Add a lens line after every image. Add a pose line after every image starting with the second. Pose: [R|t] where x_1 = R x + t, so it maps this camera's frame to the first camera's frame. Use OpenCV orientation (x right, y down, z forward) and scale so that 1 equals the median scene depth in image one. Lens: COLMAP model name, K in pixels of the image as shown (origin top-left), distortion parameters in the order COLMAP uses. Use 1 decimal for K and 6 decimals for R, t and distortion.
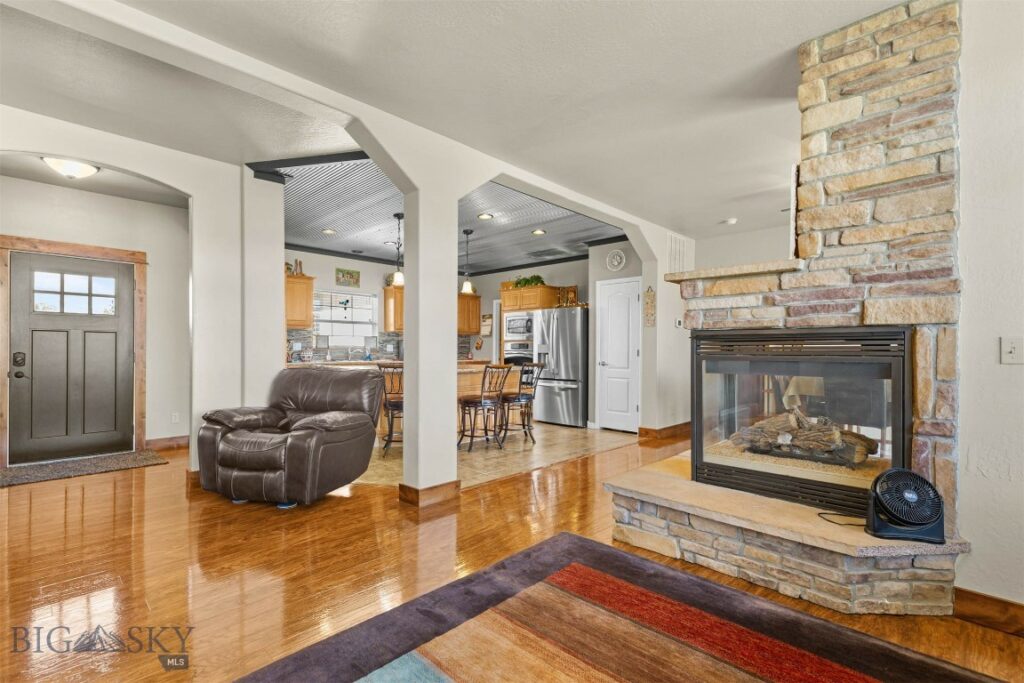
lens RADIAL K [[453.4, 0, 516.0], [0, 453.4, 346.7], [0, 0, 1]] dist [0.001451, 0.000474]
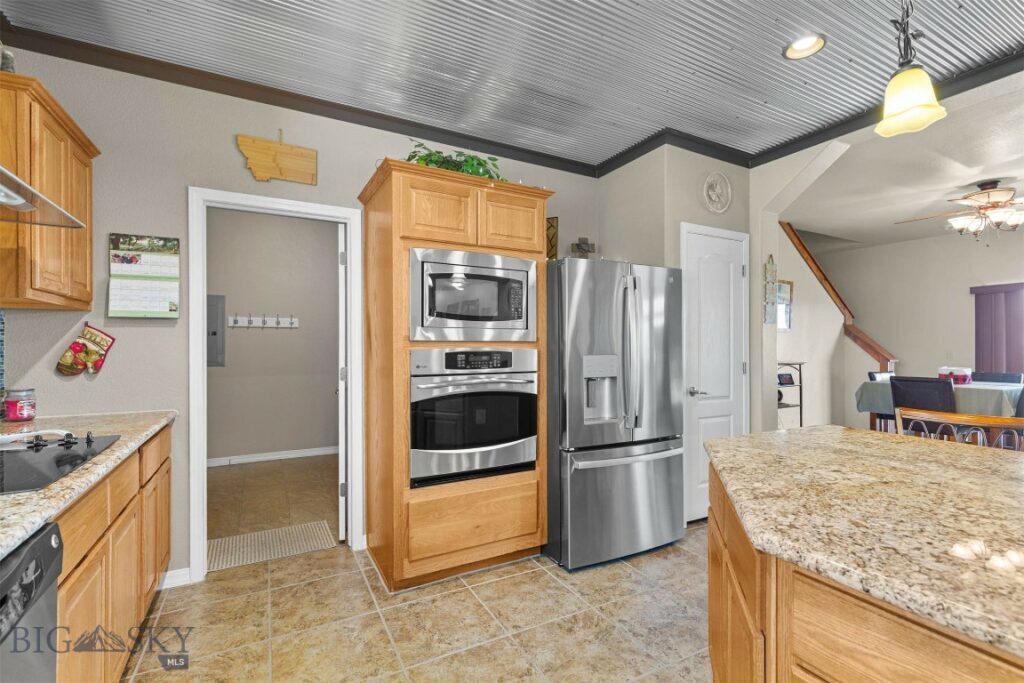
lens RADIAL K [[453.4, 0, 509.7], [0, 453.4, 344.3], [0, 0, 1]] dist [0.001451, 0.000474]
pose [[0.302187, -0.007357, 0.953220, -0.301745], [-0.005650, 0.999939, 0.009509, -0.016432], [-0.953232, -0.008259, 0.302127, 0.900312]]
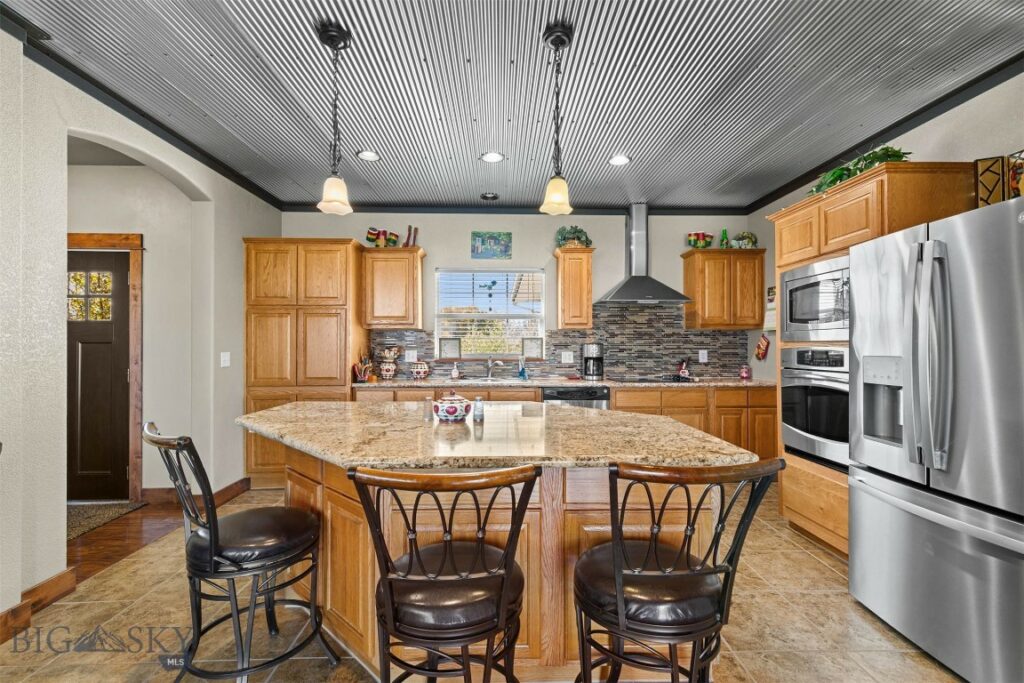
lens RADIAL K [[453.4, 0, 506.7], [0, 453.4, 339.8], [0, 0, 1]] dist [0.001451, 0.000474]
pose [[0.711376, -0.013630, -0.702680, 0.080976], [0.007870, 0.999904, -0.011427, -0.014528], [0.702768, 0.002599, 0.711415, 0.583896]]
